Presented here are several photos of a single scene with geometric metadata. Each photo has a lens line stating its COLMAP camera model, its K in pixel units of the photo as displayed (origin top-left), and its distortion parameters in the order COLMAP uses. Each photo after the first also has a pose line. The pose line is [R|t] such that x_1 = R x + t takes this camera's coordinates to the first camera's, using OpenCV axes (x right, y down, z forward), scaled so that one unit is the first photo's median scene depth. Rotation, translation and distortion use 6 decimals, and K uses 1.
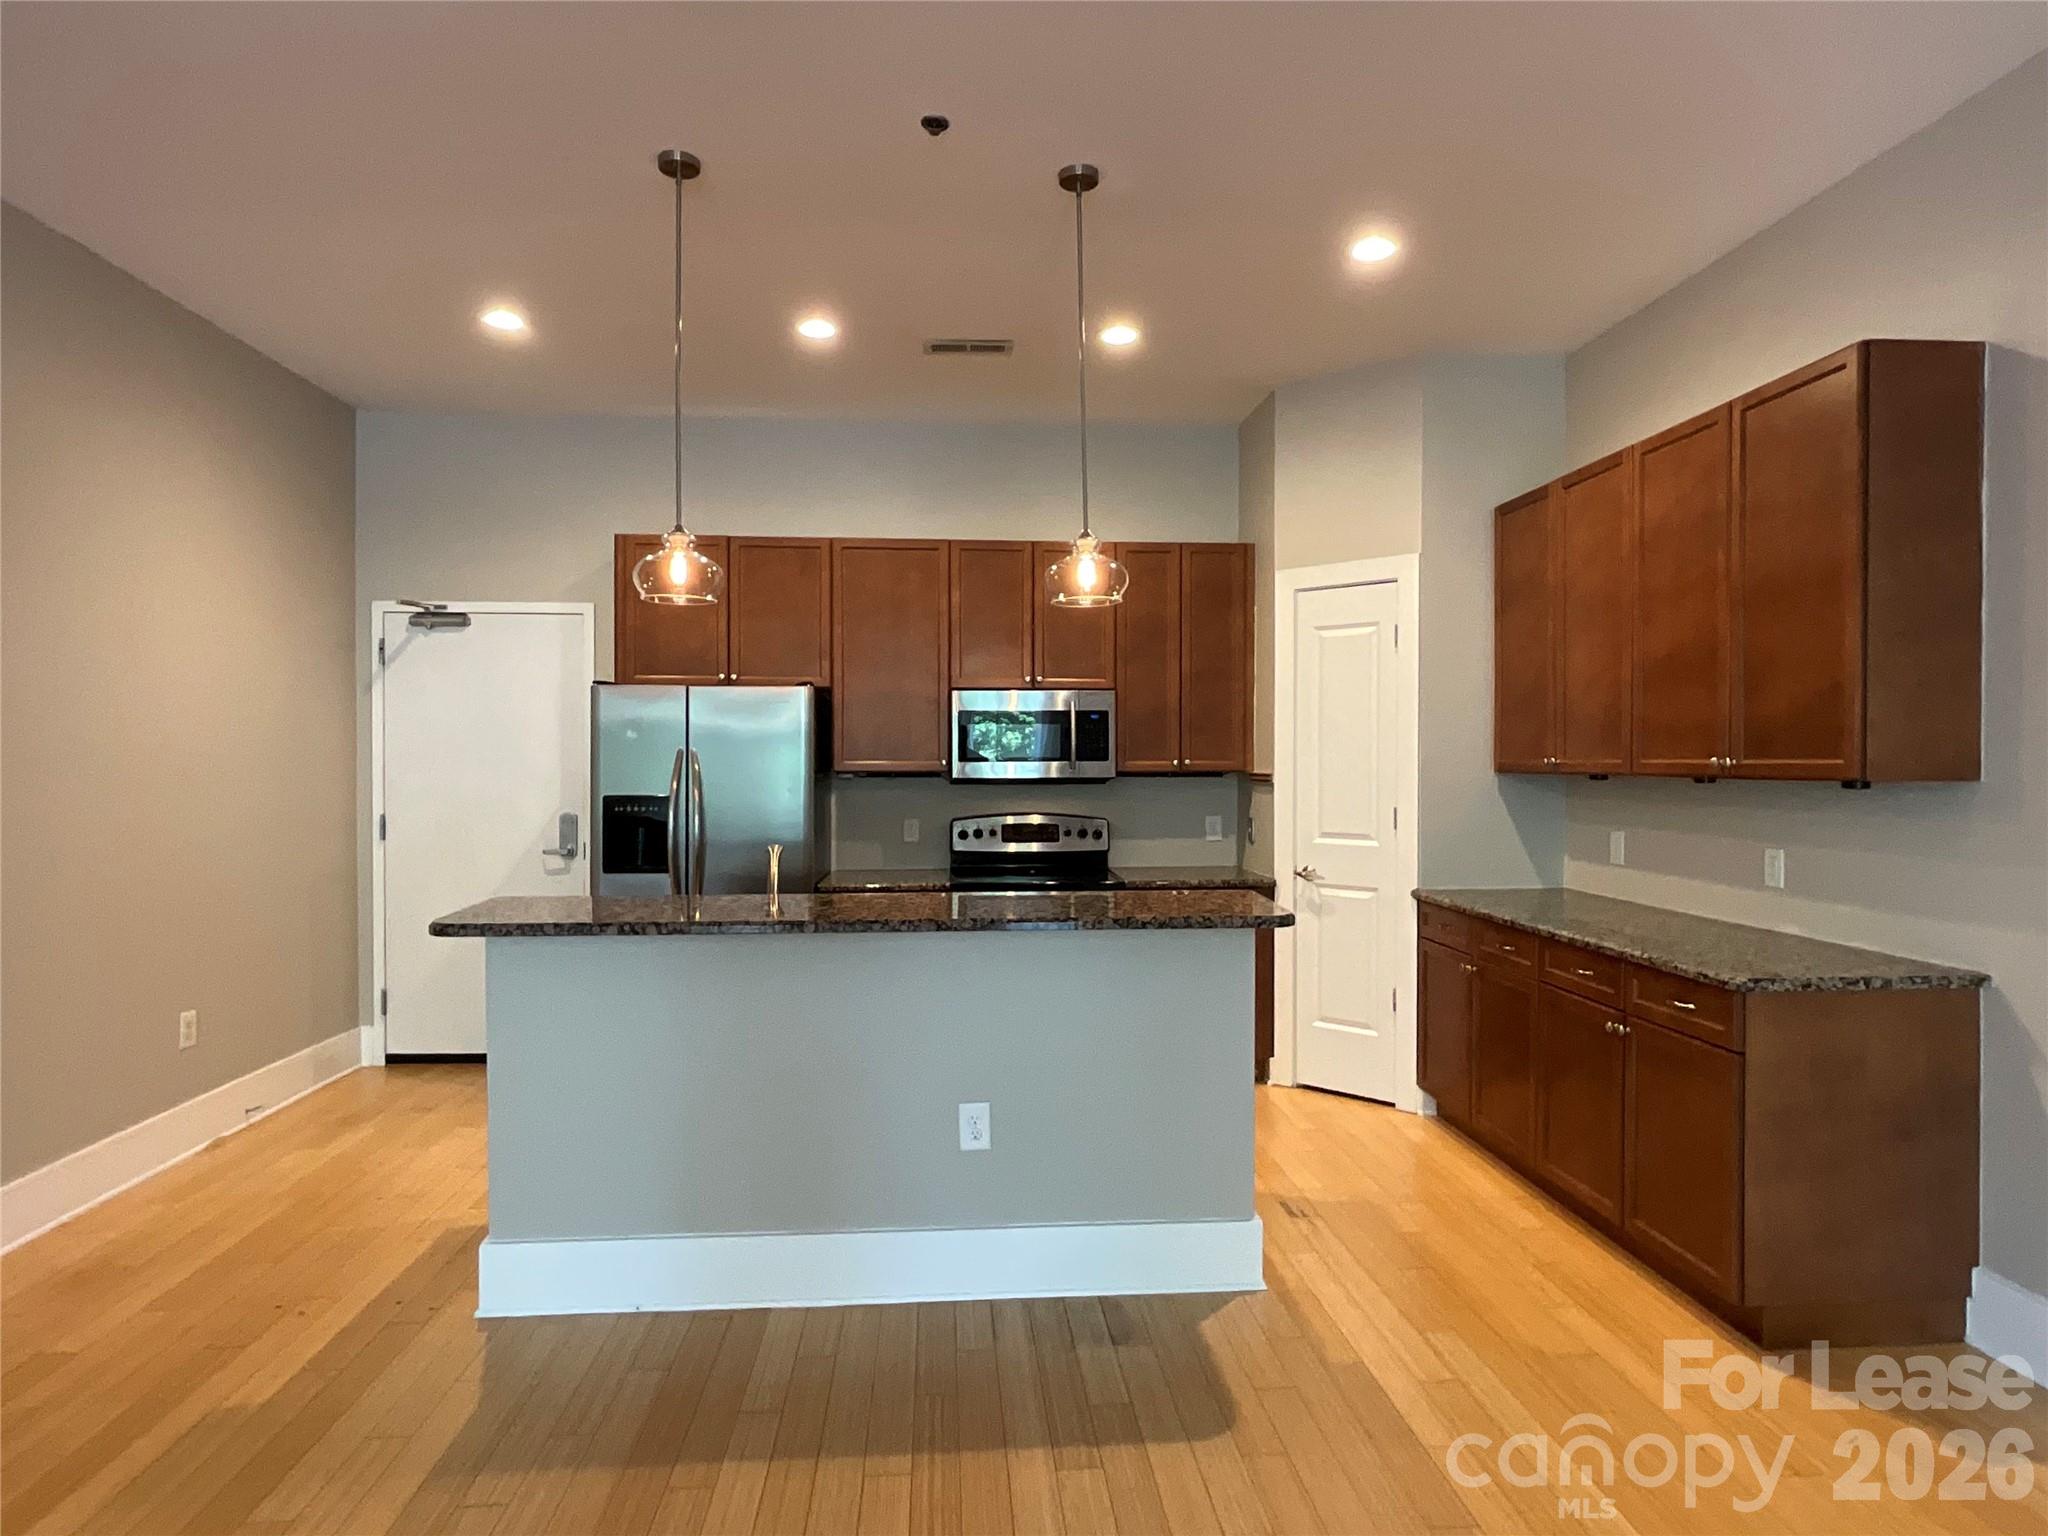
lens RADIAL K [[1135.7, 0, 1025.4], [0, 1135.7, 767.6], [0, 0, 1]] dist [0.005718, 0.000530]
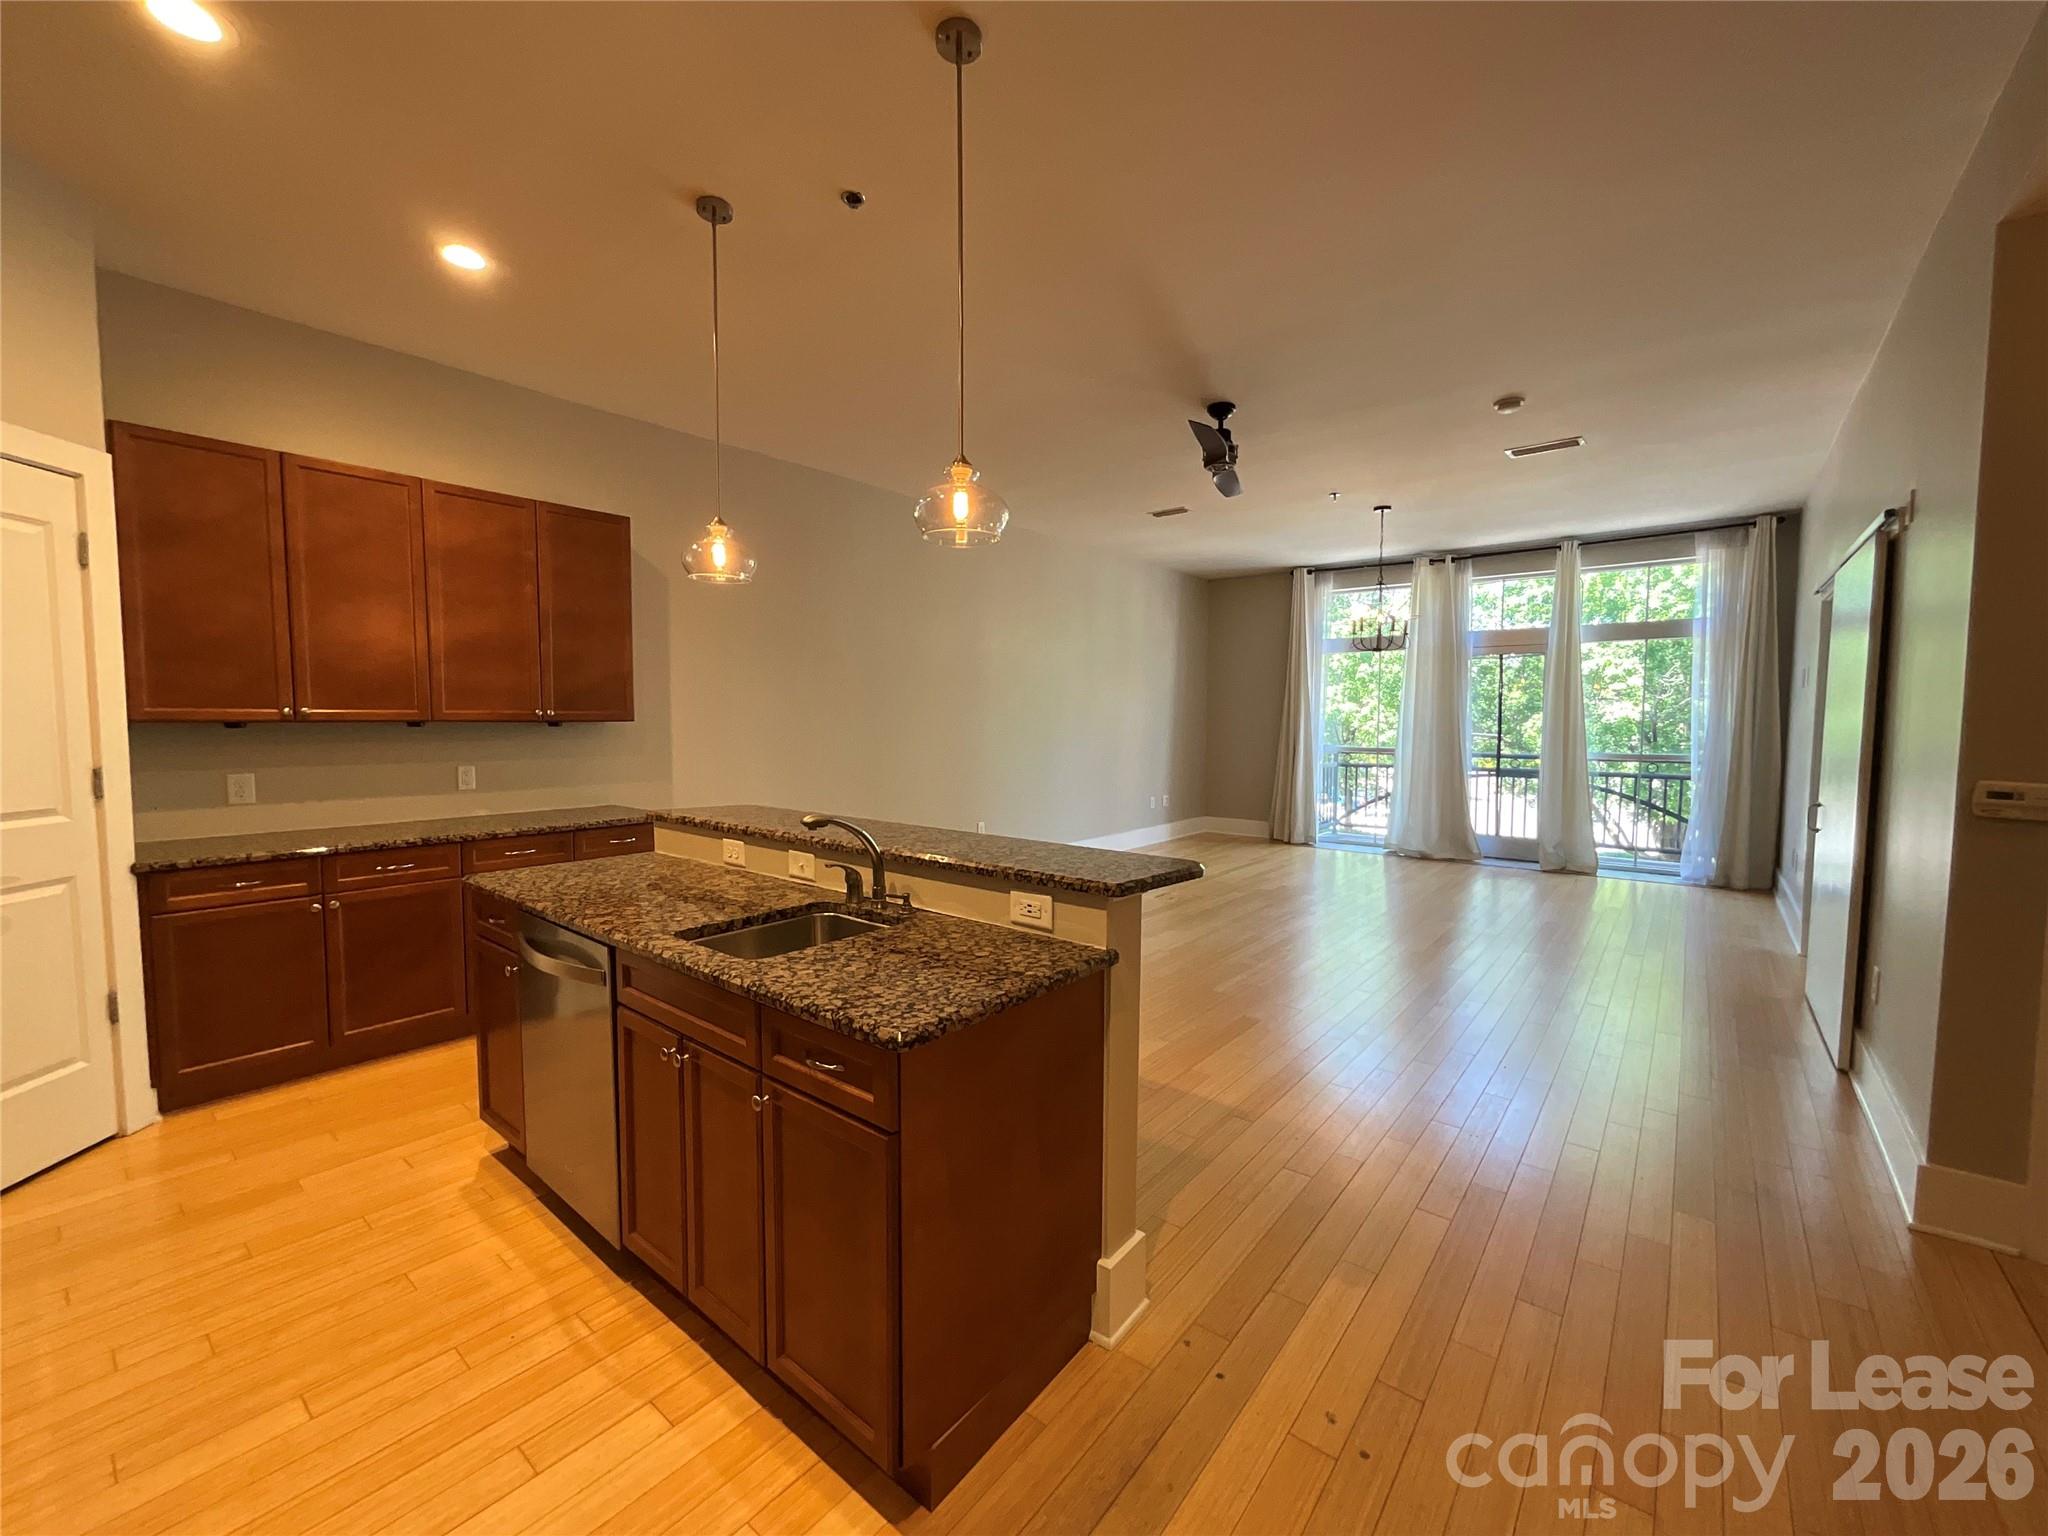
lens RADIAL K [[828.5, 0, 1019.3], [0, 828.5, 766.9], [0, 0, 1]] dist [-0.000920, -0.000065]
pose [[-0.727165, -0.049088, 0.684706, -0.492915], [-0.004625, 0.997768, 0.066621, -0.006490], [-0.686448, 0.045278, -0.725768, 0.897741]]
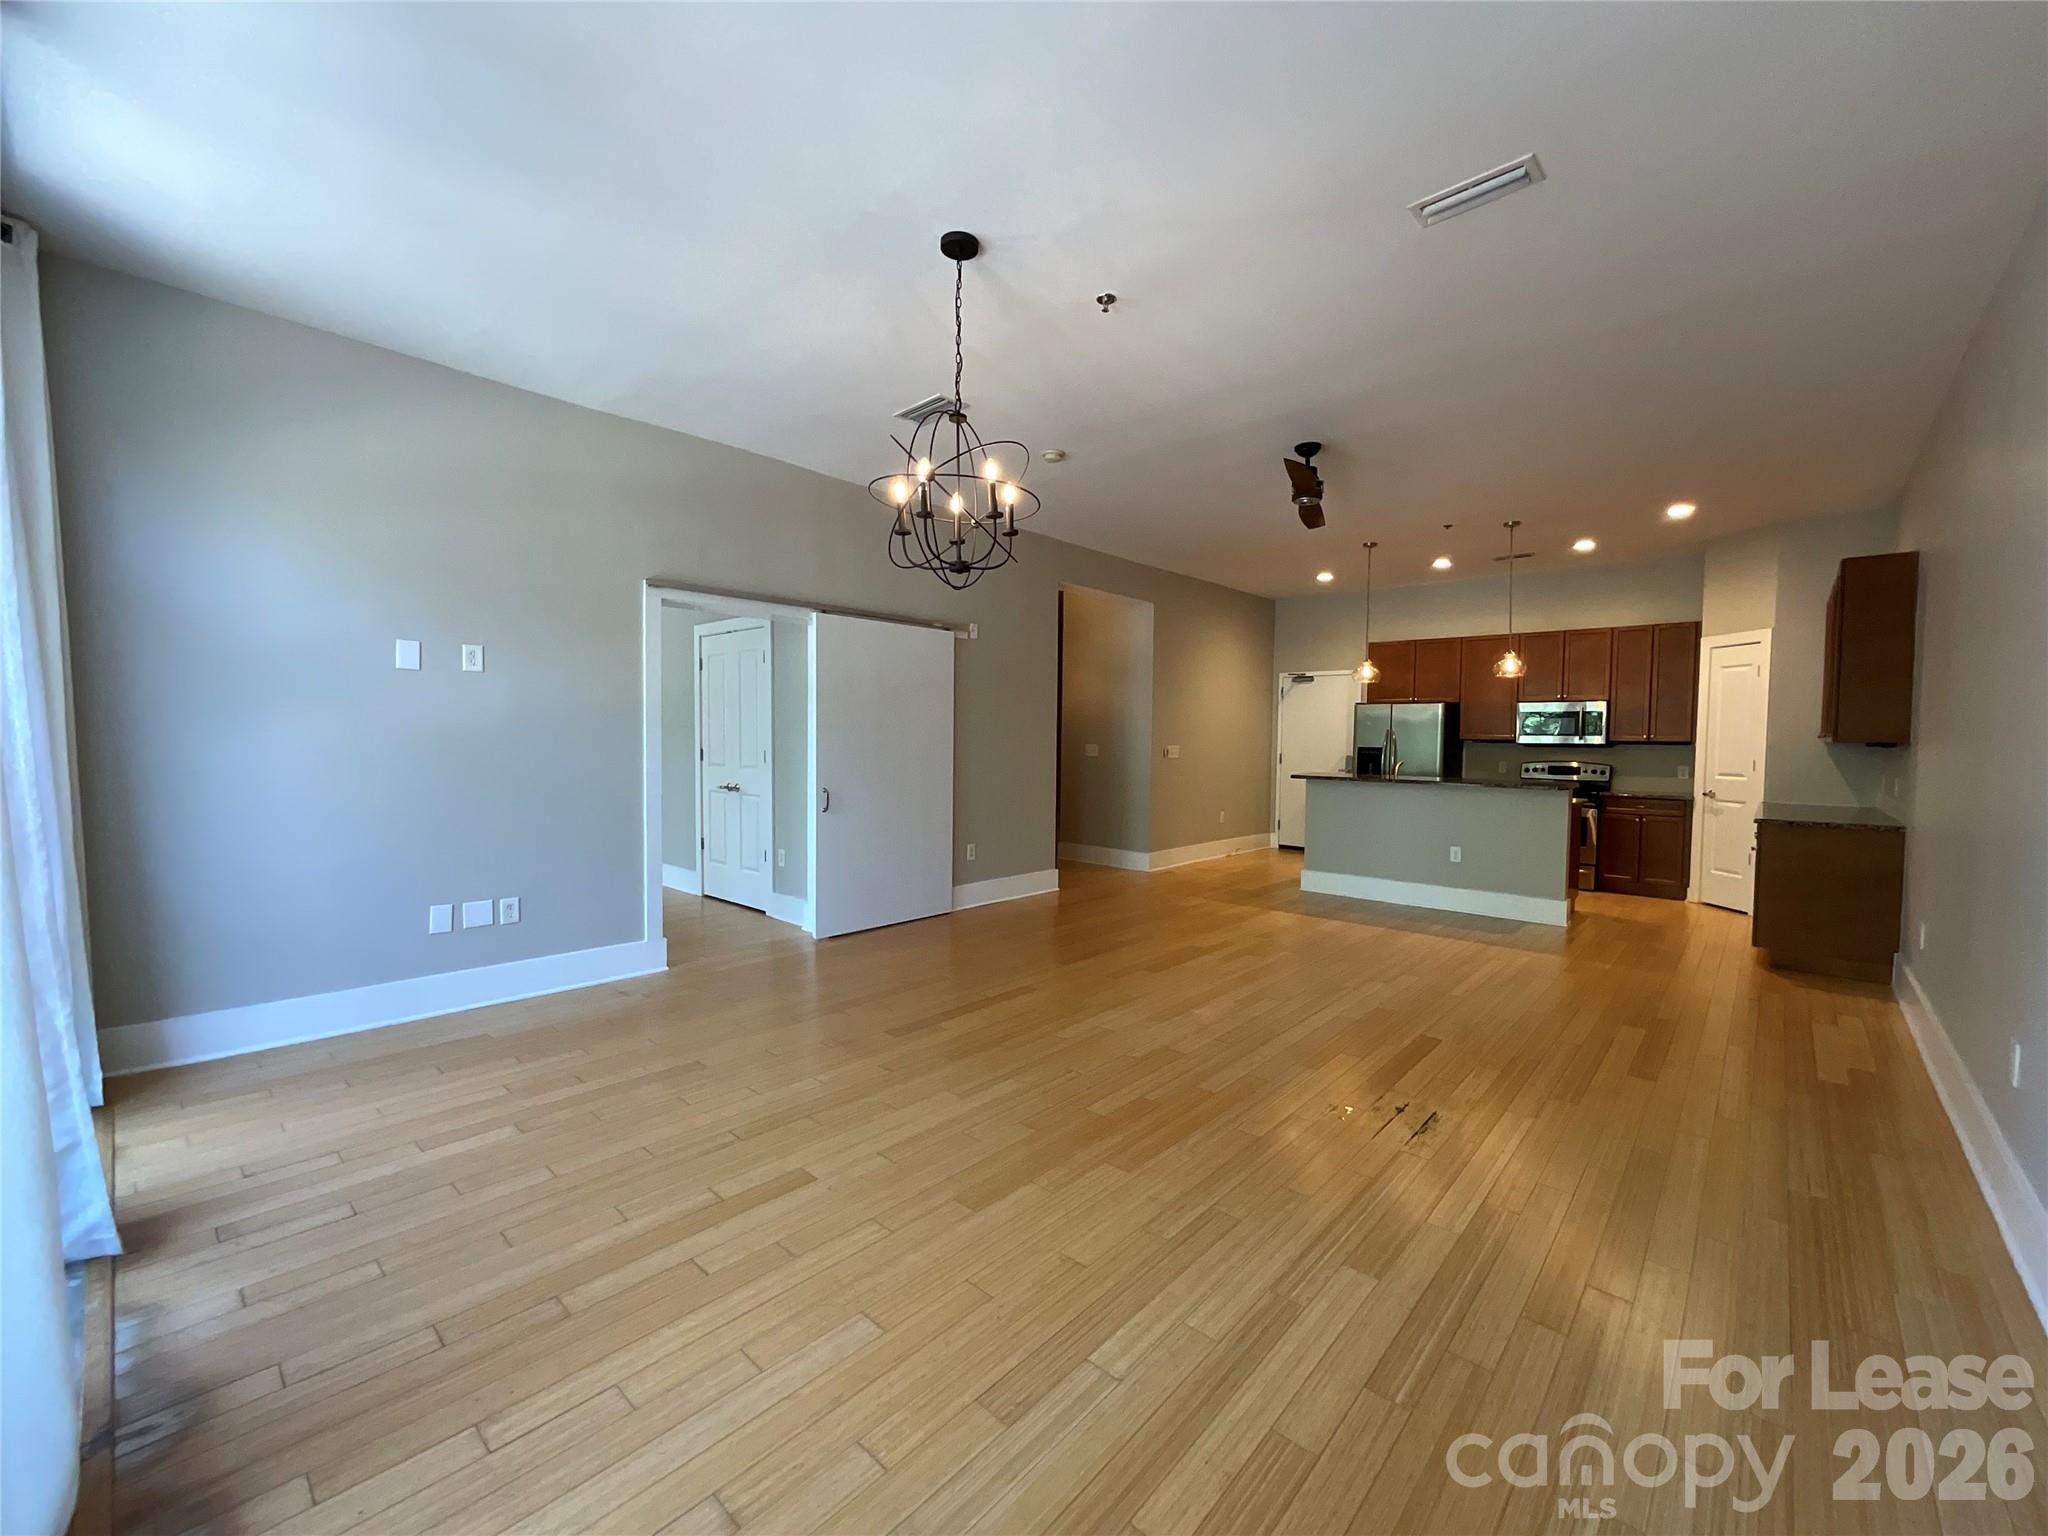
lens RADIAL K [[828.5, 0, 1030.3], [0, 828.5, 773.9], [0, 0, 1]] dist [-0.000920, -0.000065]
pose [[0.688498, 0.041763, -0.724034, 0.459742], [-0.017797, 0.999013, 0.040701, 0.021058], [0.725019, -0.015136, 0.688562, -0.799282]]
